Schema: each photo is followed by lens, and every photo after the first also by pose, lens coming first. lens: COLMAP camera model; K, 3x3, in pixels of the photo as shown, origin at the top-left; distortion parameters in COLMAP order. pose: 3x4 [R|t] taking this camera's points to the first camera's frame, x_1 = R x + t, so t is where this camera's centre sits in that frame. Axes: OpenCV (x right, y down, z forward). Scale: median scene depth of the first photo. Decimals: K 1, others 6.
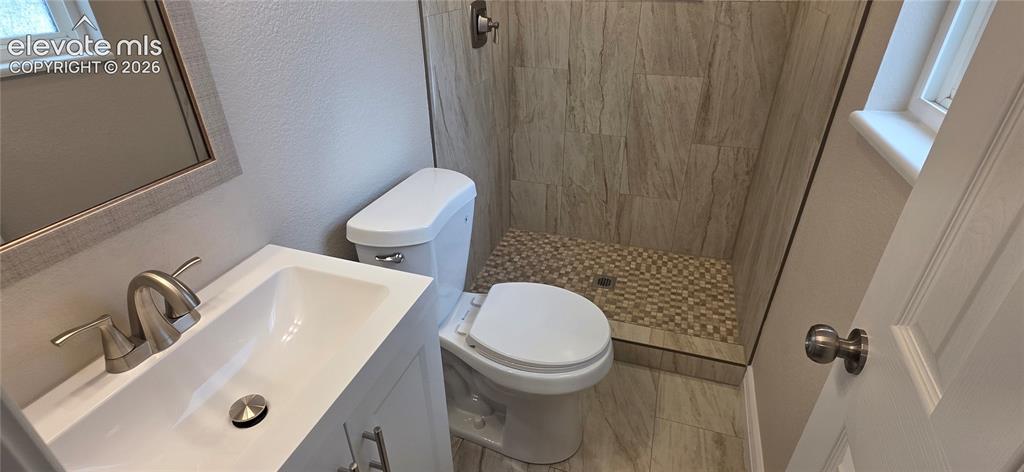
lens RADIAL K [[476.5, 0, 511.2], [0, 476.5, 230.7], [0, 0, 1]] dist [0.004599, 0.000827]
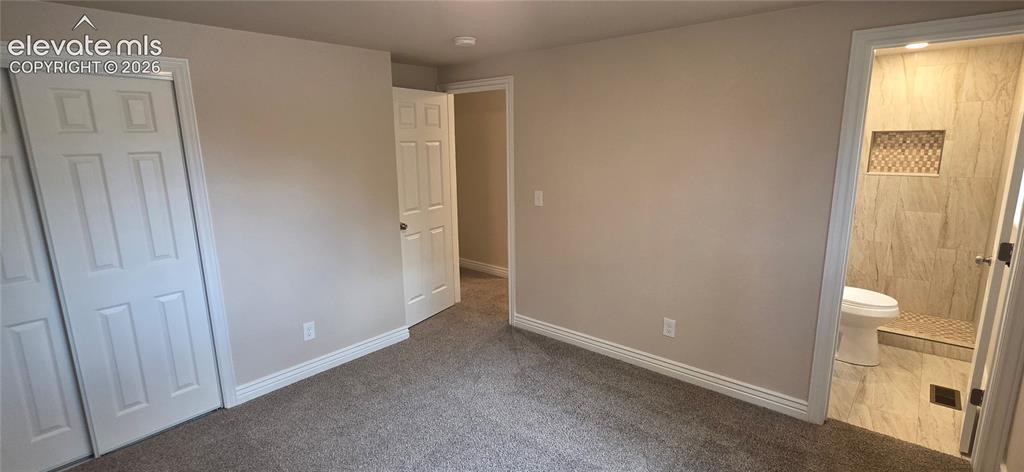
lens RADIAL K [[476.5, 0, 511.2], [0, 476.5, 230.7], [0, 0, 1]] dist [0.004599, 0.000827]
pose [[0.924541, 0.068154, -0.374939, -0.435166], [-0.181861, 0.943523, -0.276933, 0.546117], [0.334889, 0.324222, 0.884720, -1.158589]]
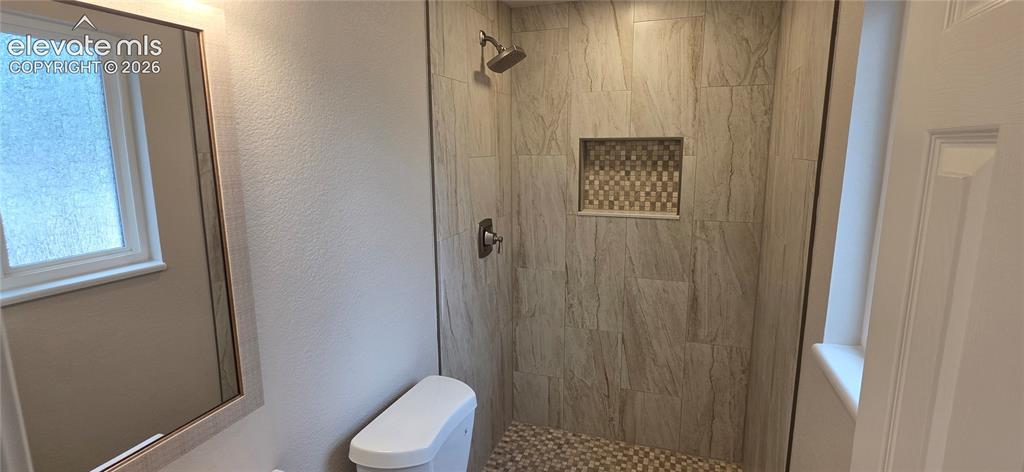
lens RADIAL K [[476.5, 0, 511.2], [0, 476.5, 230.7], [0, 0, 1]] dist [0.004599, 0.000827]
pose [[0.999831, 0.004654, -0.017777, 0.012531], [-0.010325, 0.942528, -0.333969, -0.057252], [0.015201, 0.334096, 0.942416, -0.073492]]
